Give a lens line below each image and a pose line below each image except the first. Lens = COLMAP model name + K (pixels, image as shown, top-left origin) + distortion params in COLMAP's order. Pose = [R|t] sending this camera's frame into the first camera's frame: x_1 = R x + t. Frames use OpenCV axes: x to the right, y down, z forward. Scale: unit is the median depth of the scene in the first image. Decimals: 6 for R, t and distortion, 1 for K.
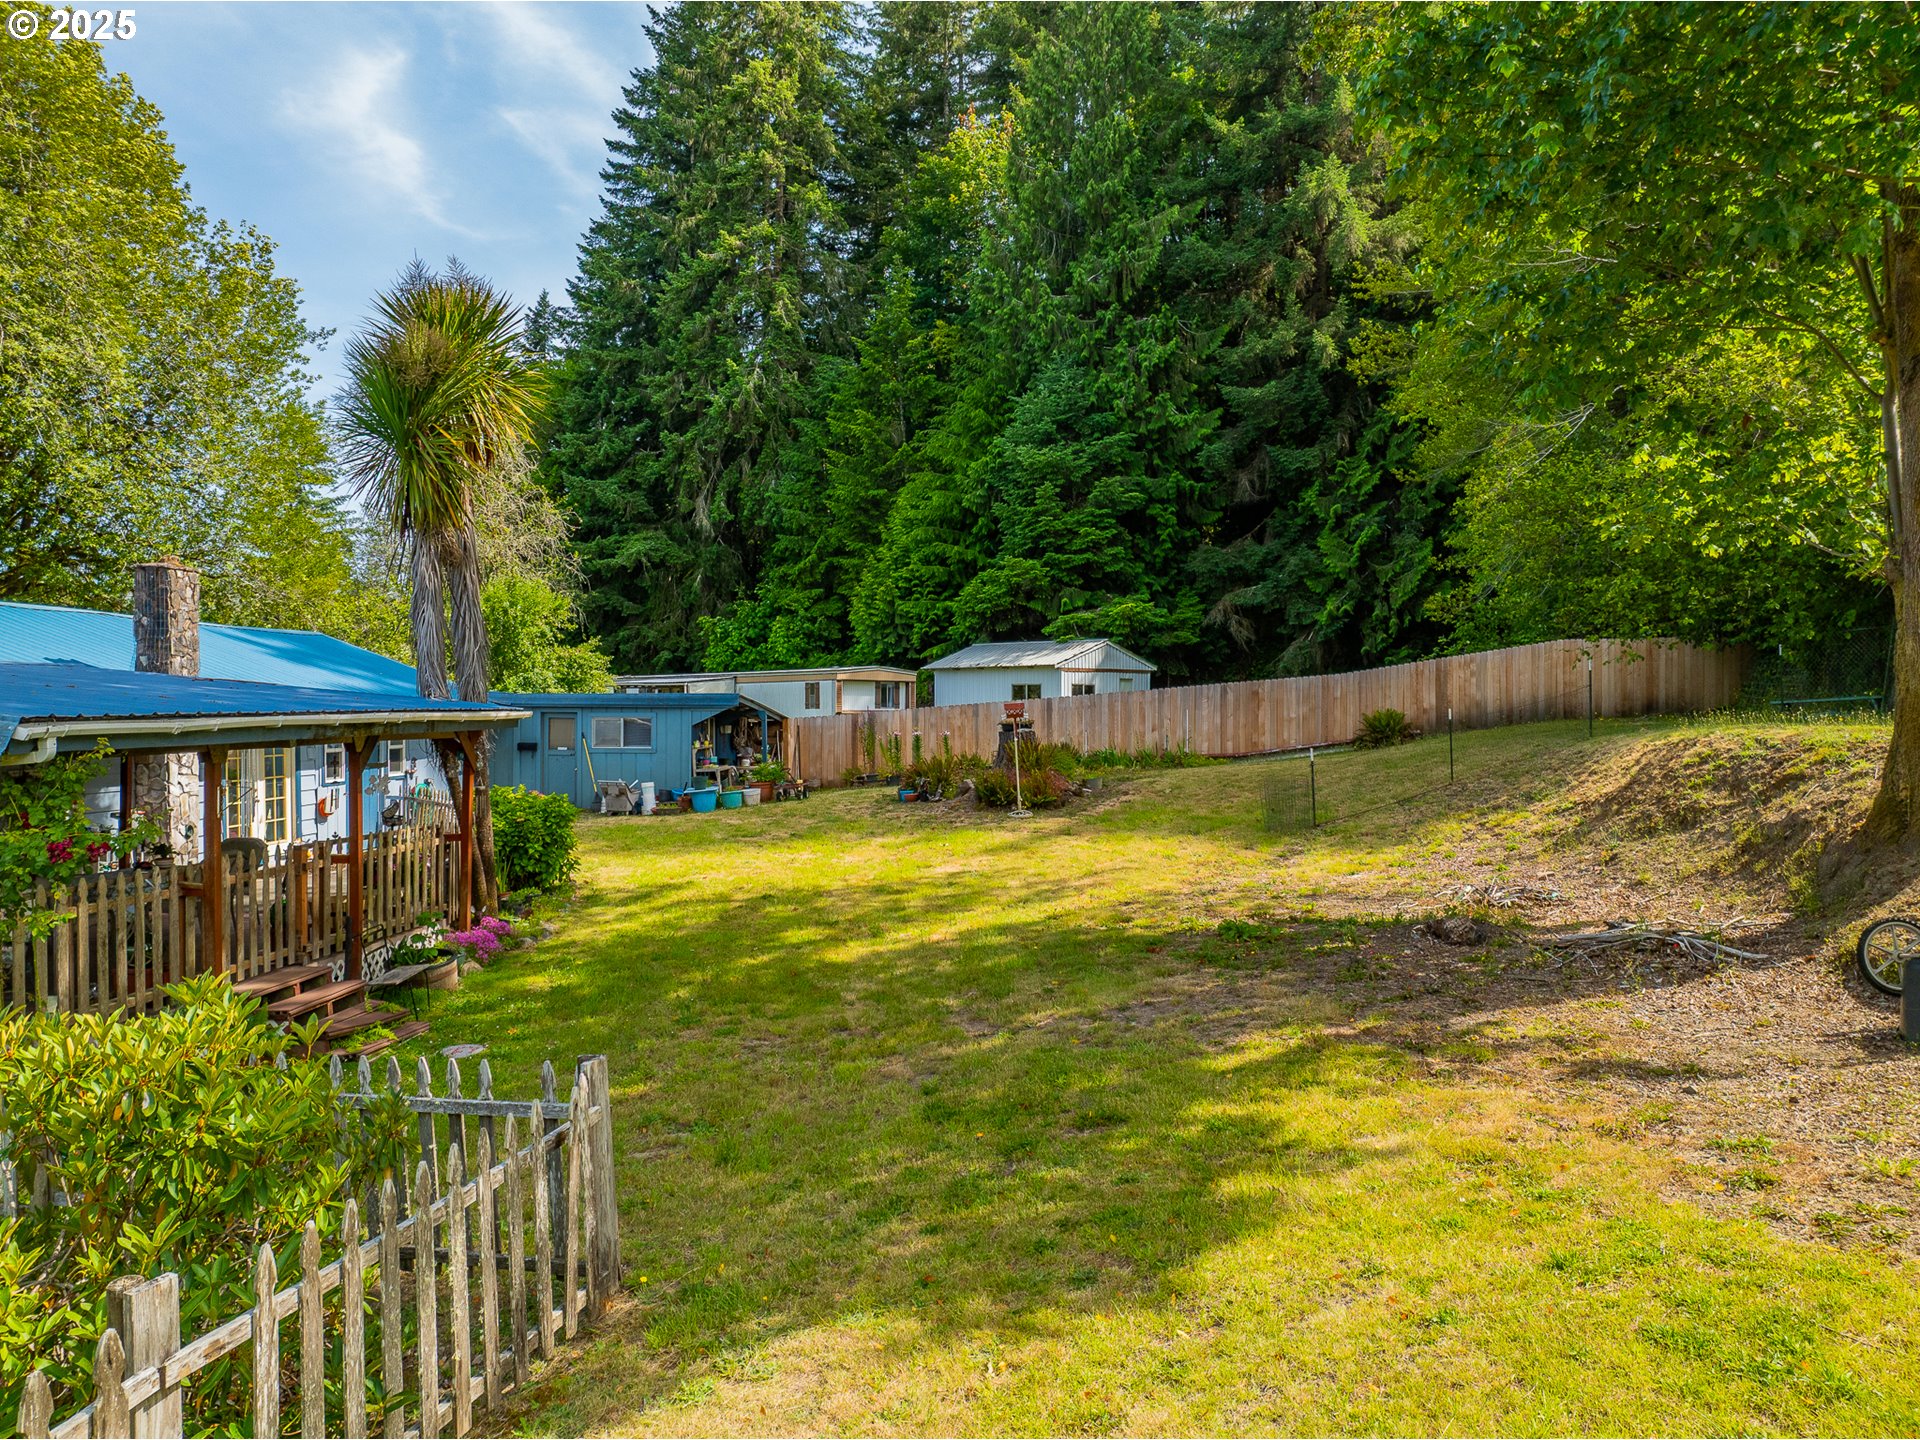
lens RADIAL K [[1351.1, 0, 957.4], [0, 1351.1, 715.3], [0, 0, 1]] dist [-0.033327, -0.003252]
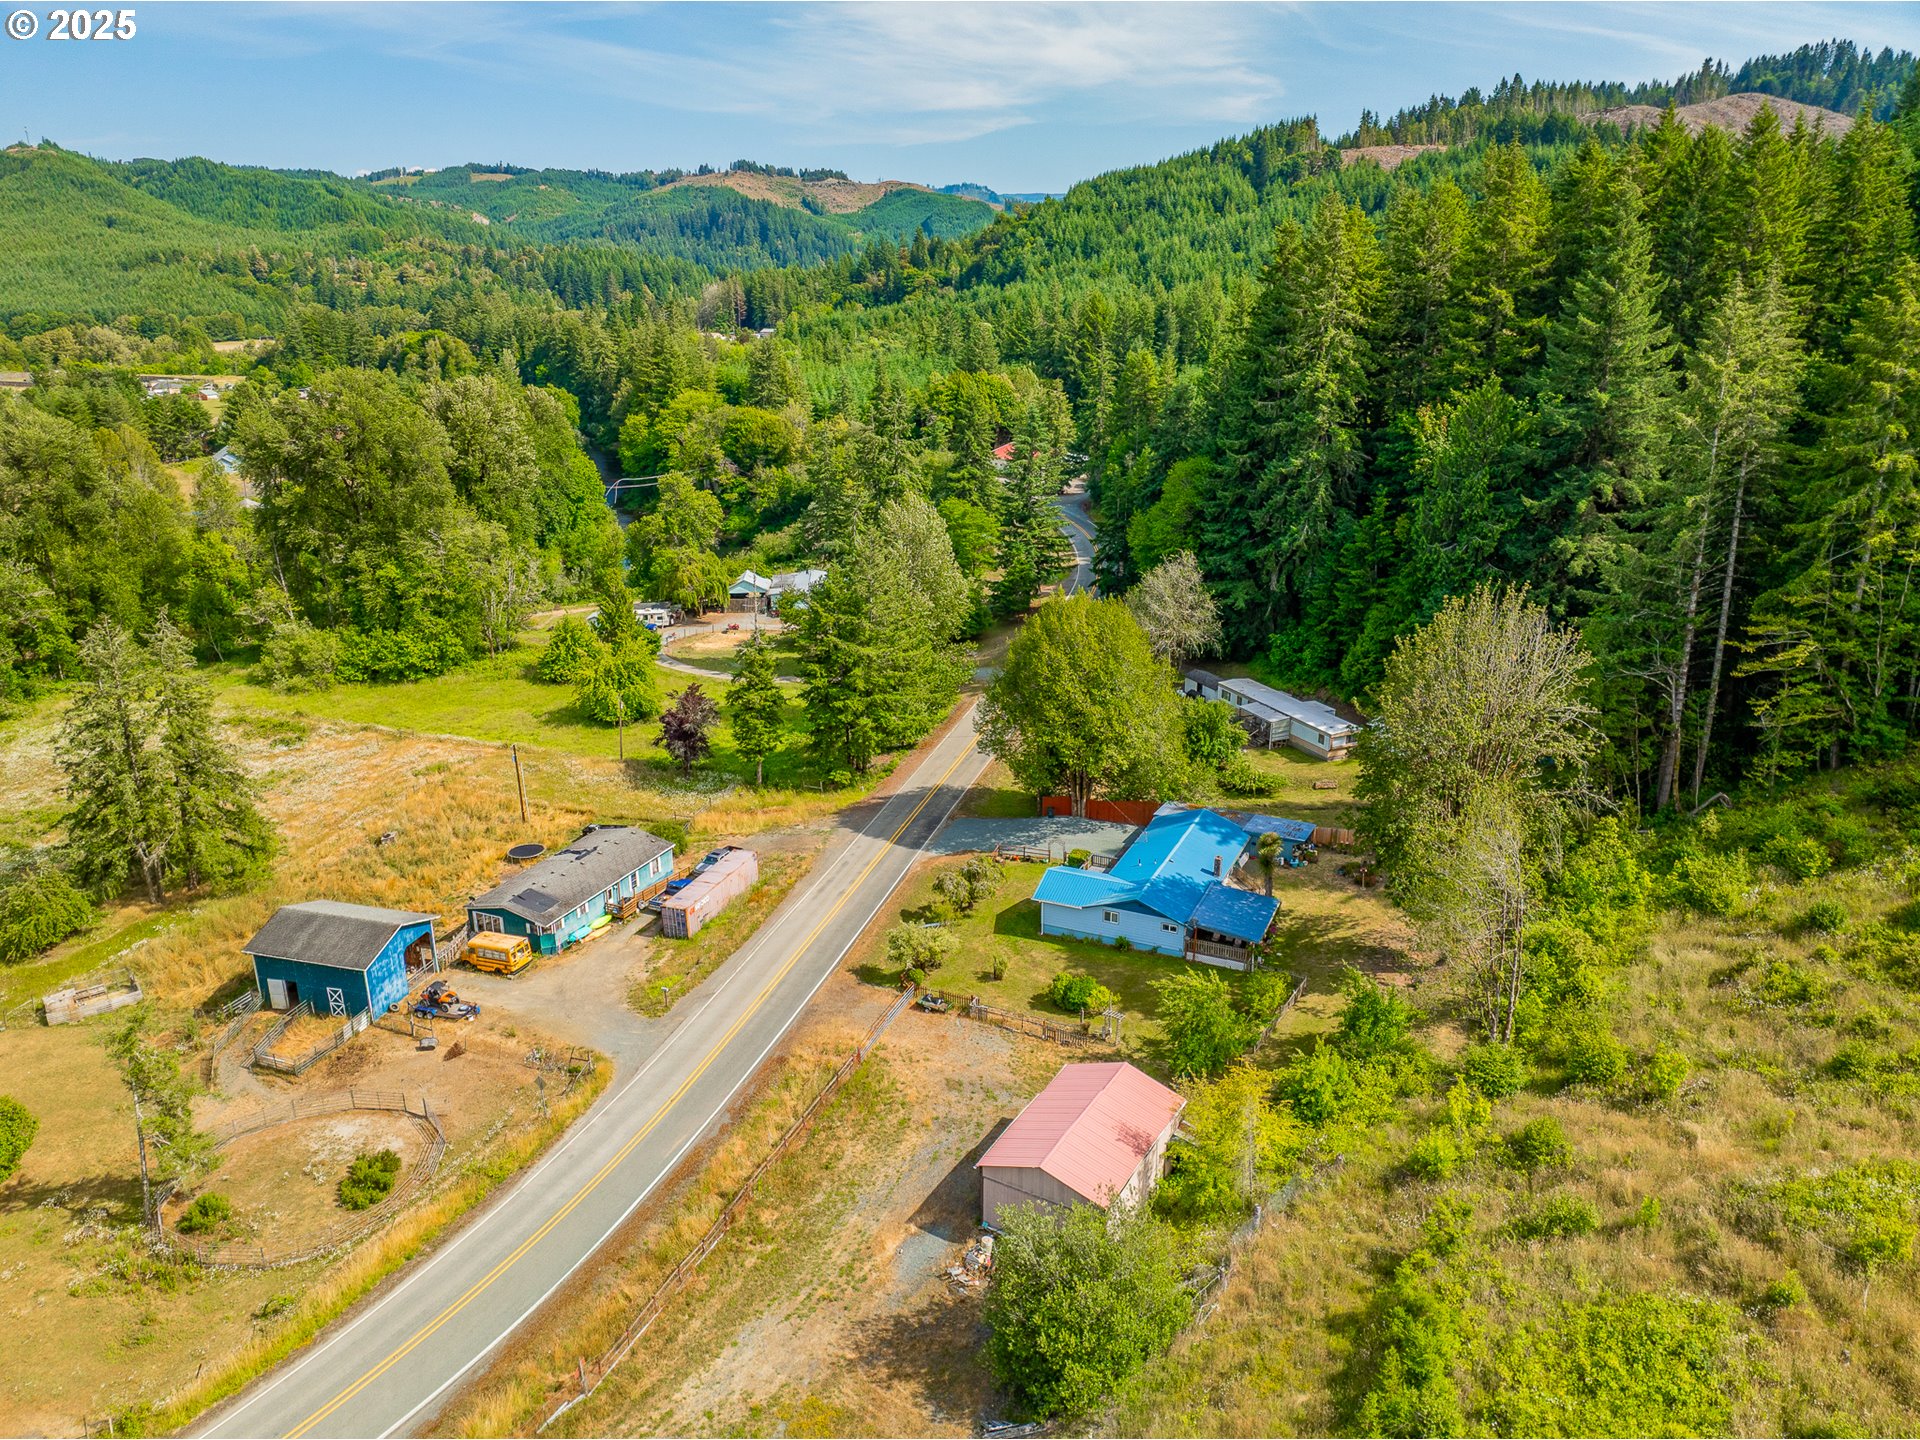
lens RADIAL K [[1351.1, 0, 957.4], [0, 1351.1, 715.3], [0, 0, 1]] dist [-0.033327, -0.003252]
pose [[0.936378, 0.105354, -0.334808, 0.210495], [0.003284, 0.951217, 0.308505, -1.827835], [0.350977, -0.289977, 0.890353, -3.307531]]
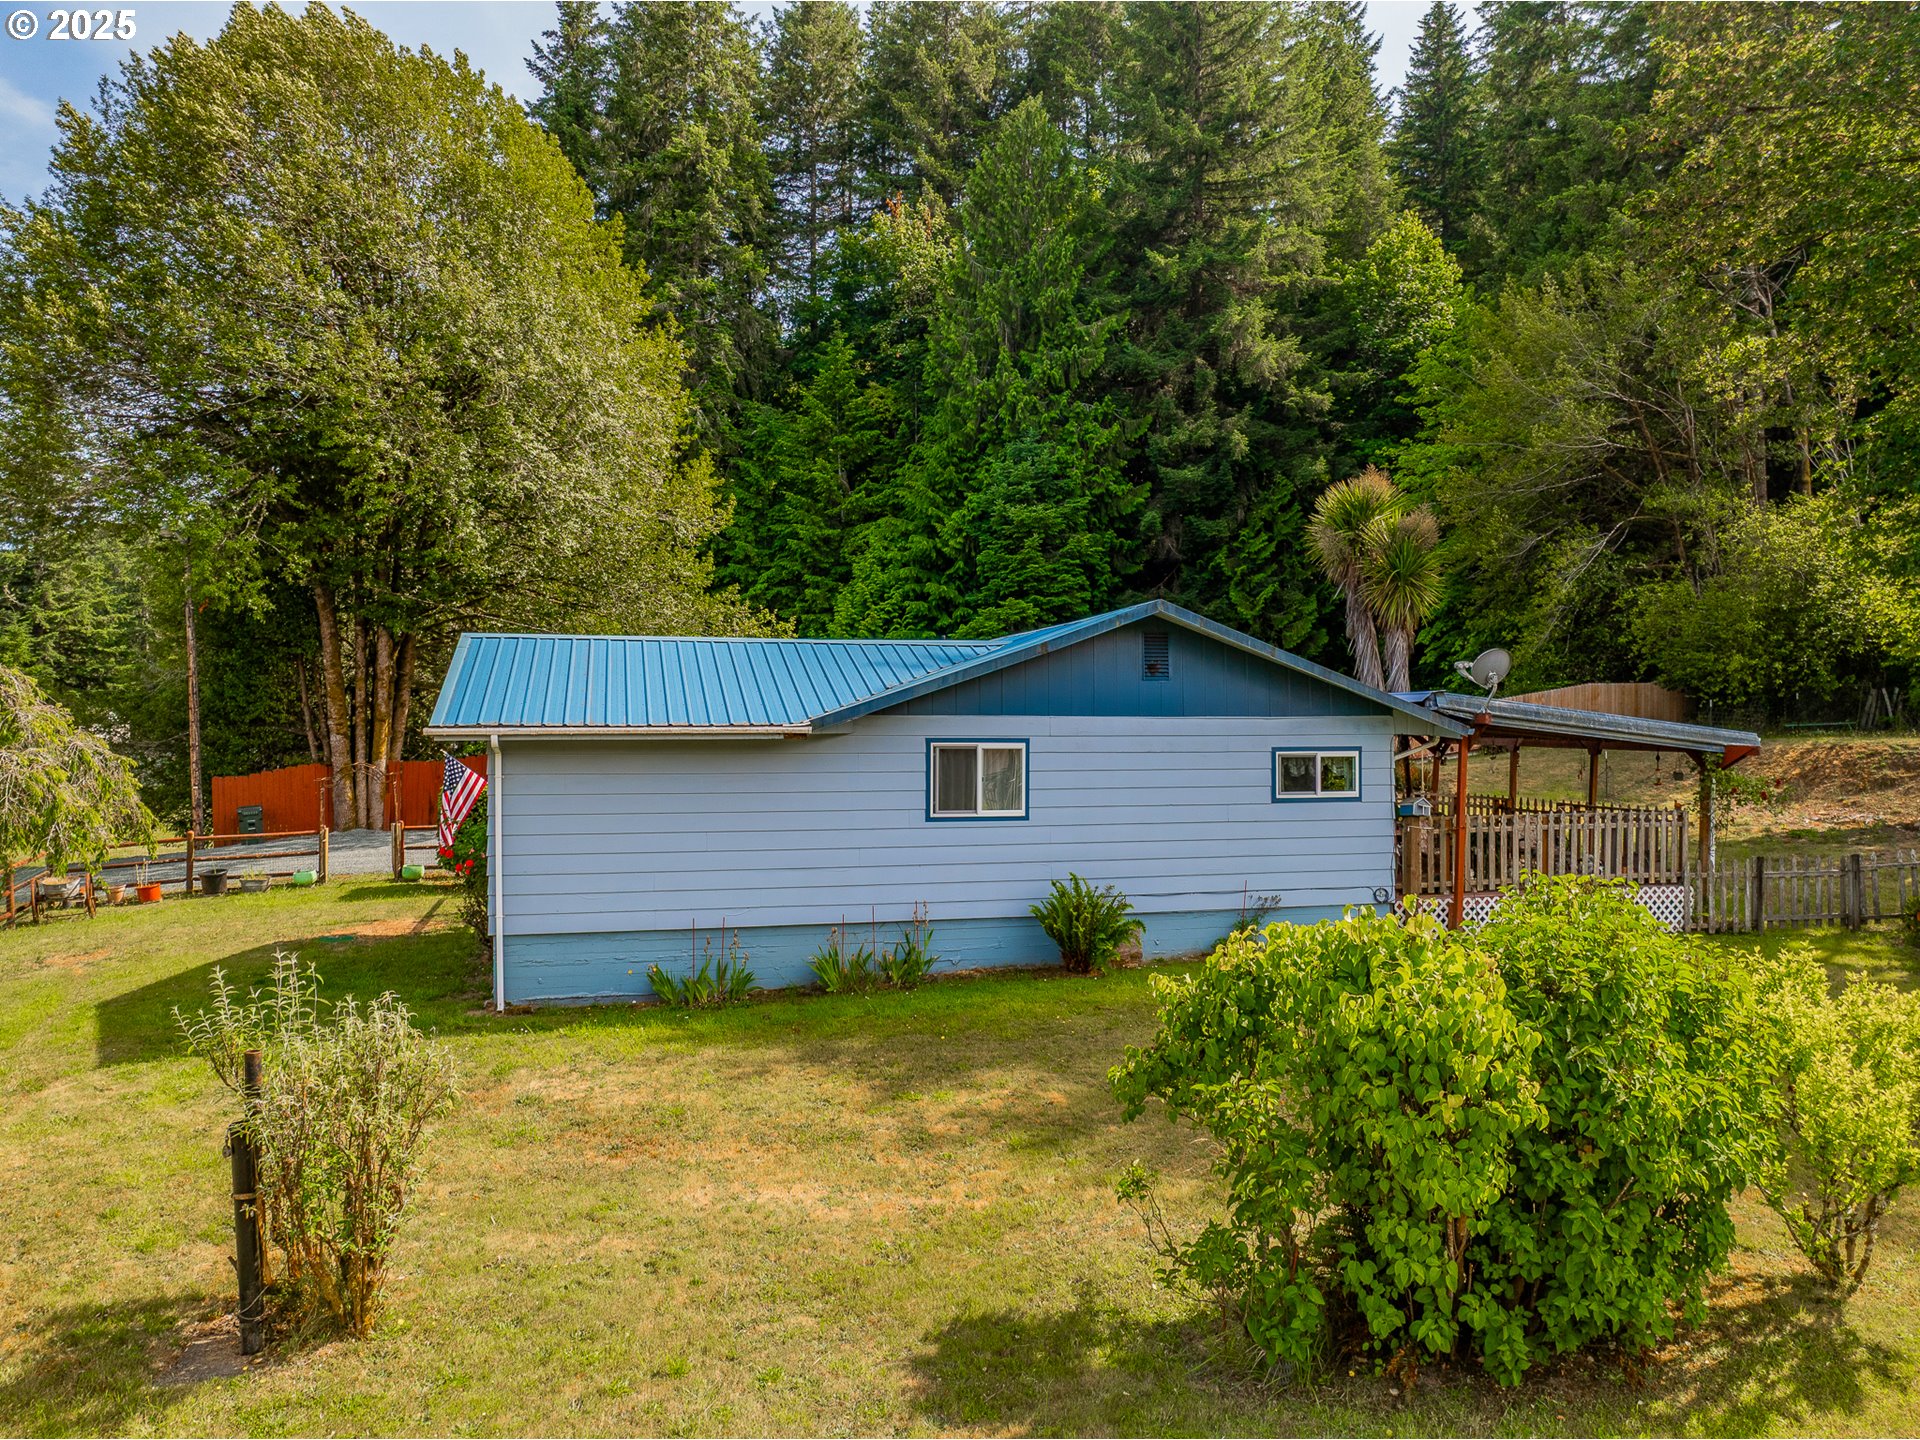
lens RADIAL K [[1351.1, 0, 957.4], [0, 1351.1, 715.3], [0, 0, 1]] dist [-0.033327, -0.003252]
pose [[0.947138, 0.006826, 0.320754, -0.882320], [-0.004155, 0.999951, -0.009012, -0.002475], [-0.320800, 0.007203, 0.947120, -0.291541]]
